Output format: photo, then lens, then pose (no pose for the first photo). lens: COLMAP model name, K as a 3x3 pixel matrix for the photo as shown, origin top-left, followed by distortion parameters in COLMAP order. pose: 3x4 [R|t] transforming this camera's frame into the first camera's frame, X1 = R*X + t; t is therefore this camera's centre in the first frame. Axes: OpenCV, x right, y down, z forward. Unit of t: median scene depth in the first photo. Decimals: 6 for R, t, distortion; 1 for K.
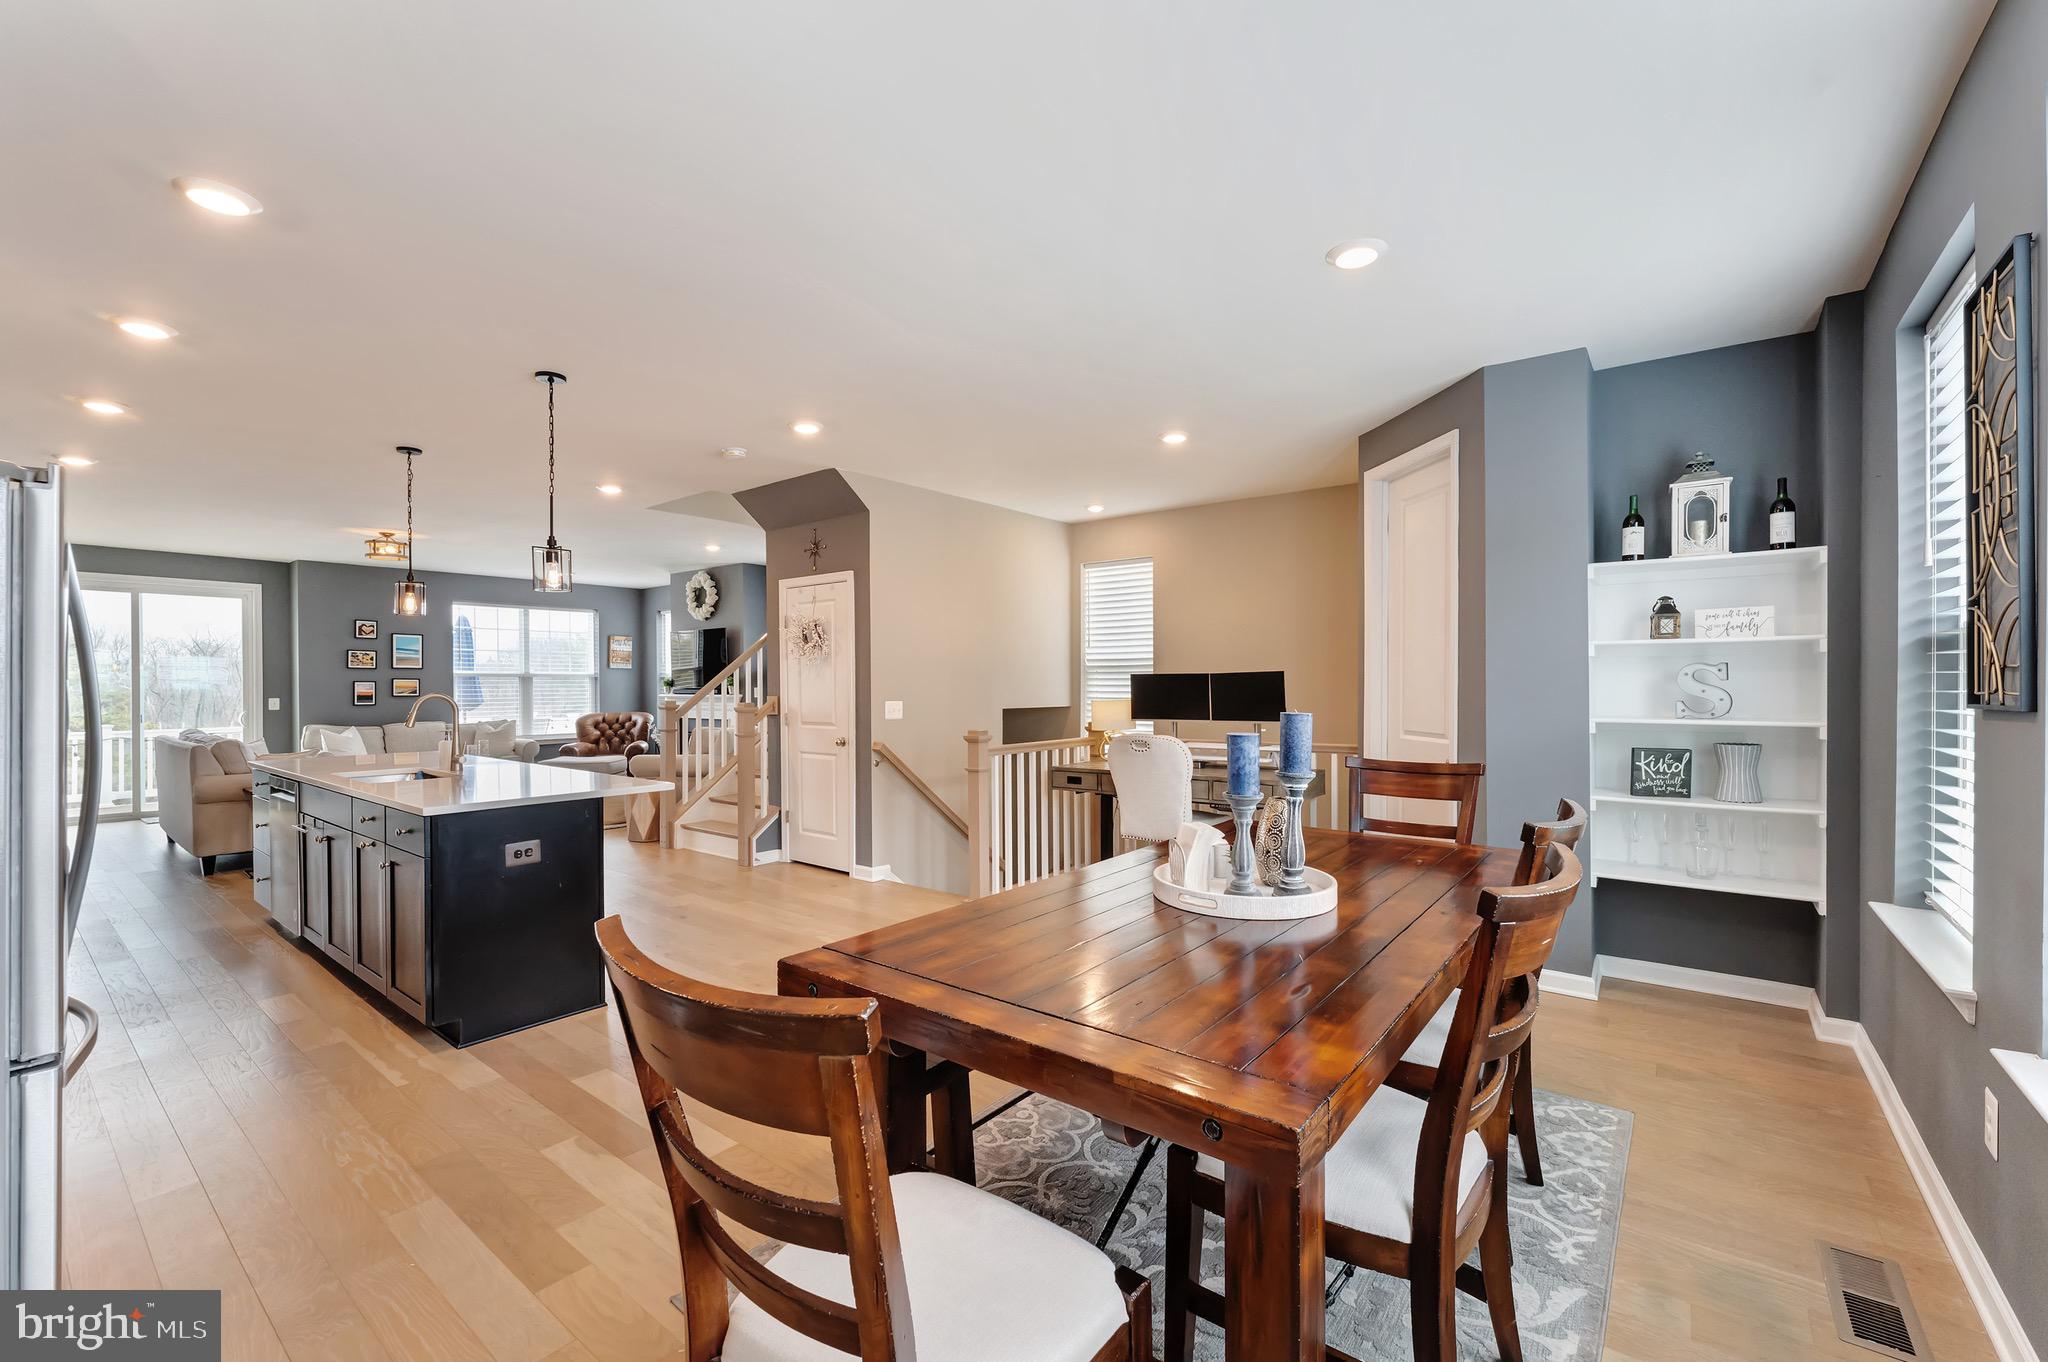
lens RADIAL K [[843.4, 0, 1023.5], [0, 843.4, 690.7], [0, 0, 1]] dist [-0.011621, 0.000077]
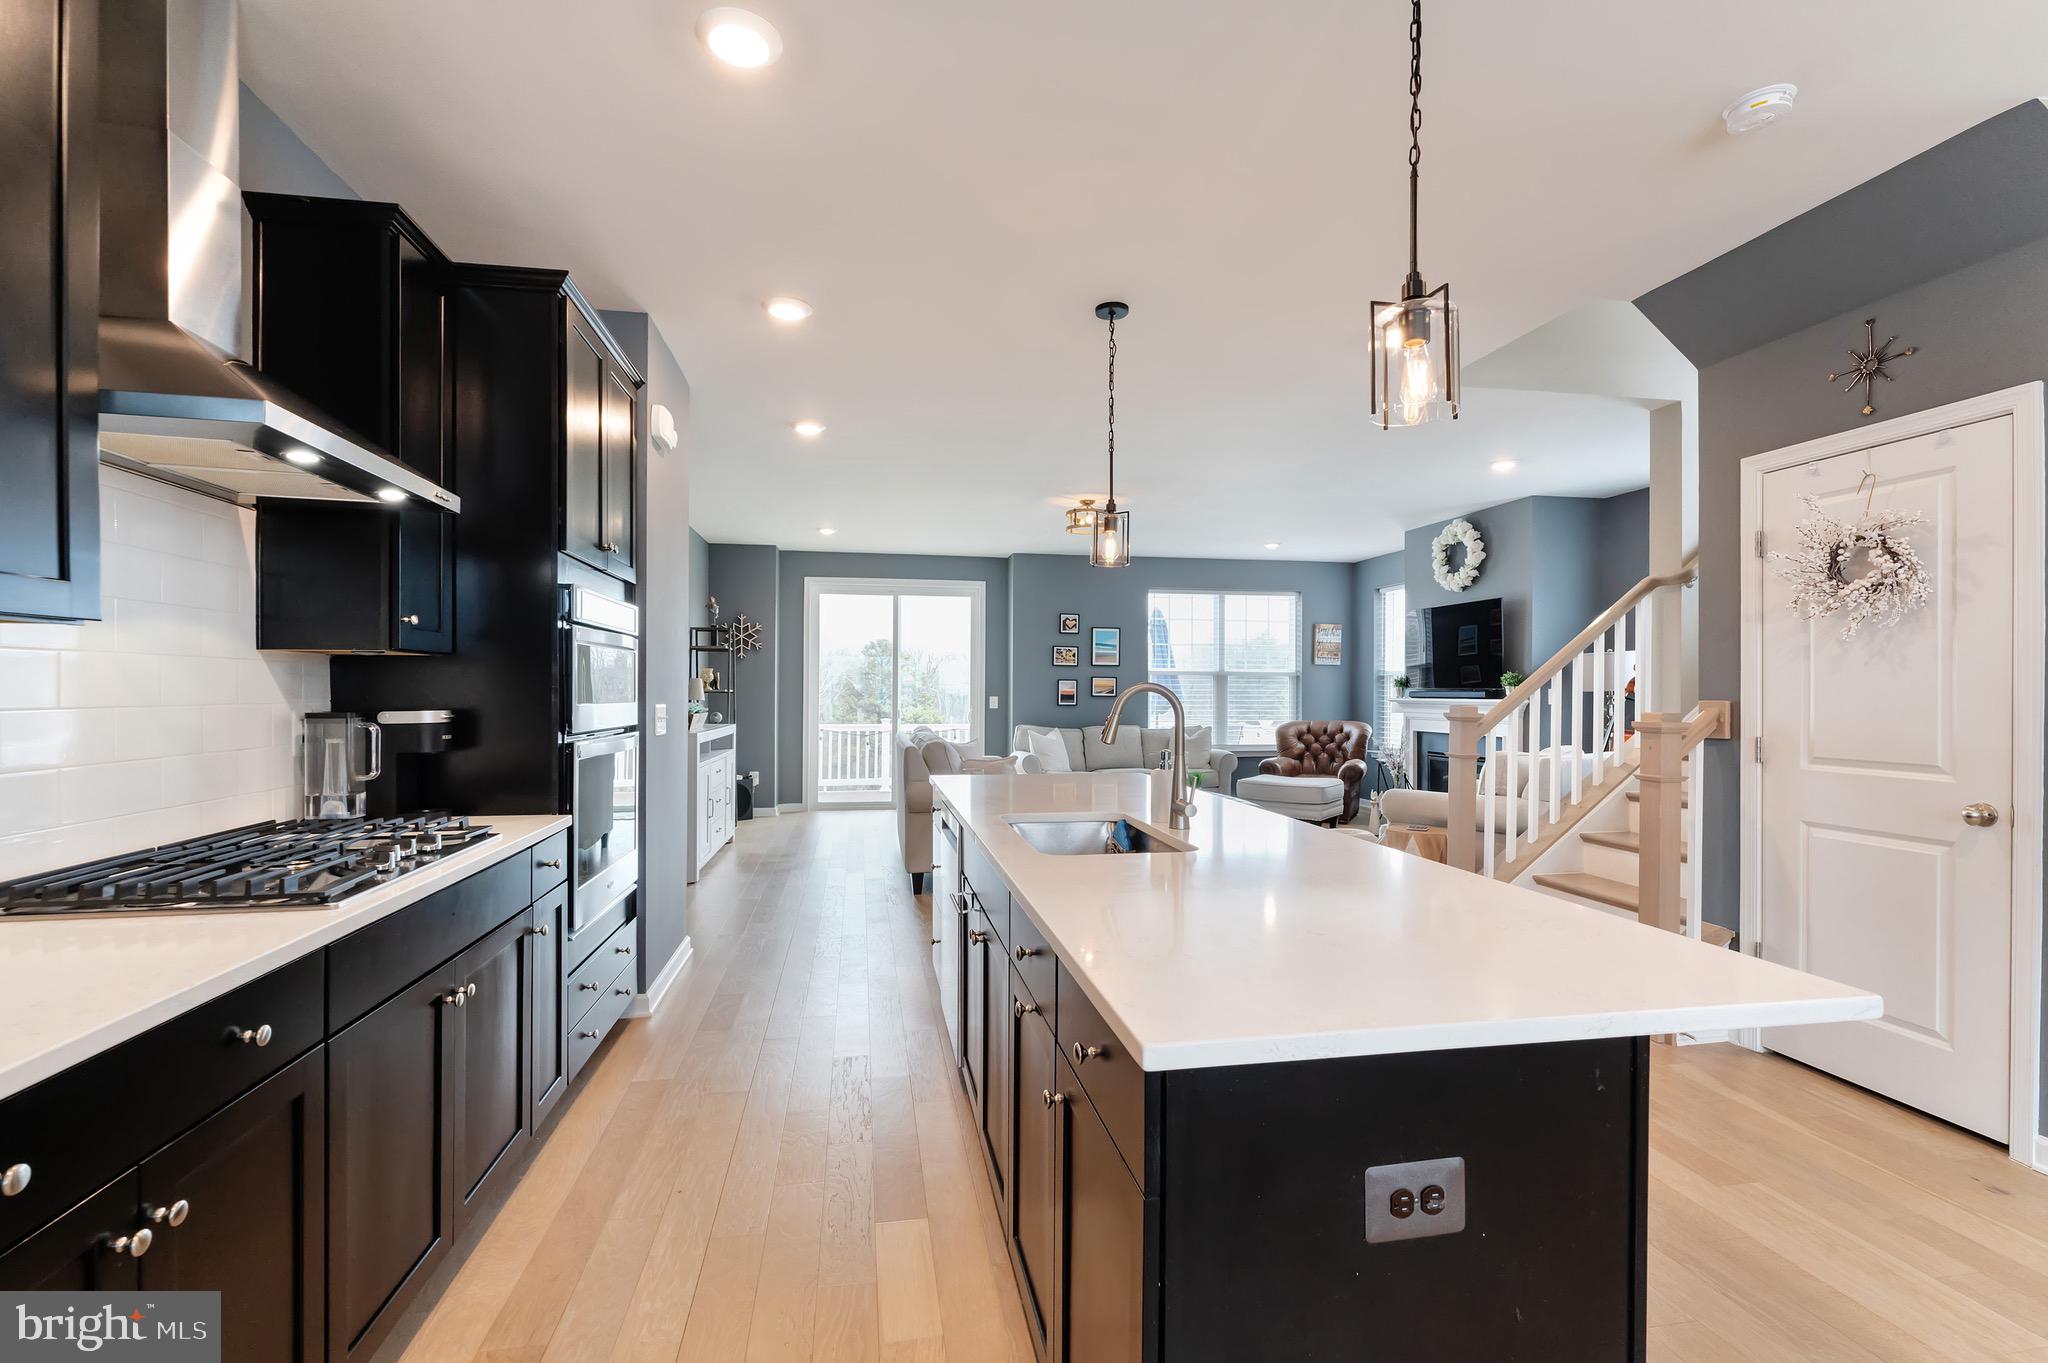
lens RADIAL K [[894.3, 0, 1010.5], [0, 894.3, 689.4], [0, 0, 1]] dist [0.001180, -0.000038]
pose [[0.738808, 0.006571, -0.673884, -0.161058], [-0.013164, 0.999902, -0.004682, 0.004922], [0.673788, 0.012330, 0.738822, 0.219008]]
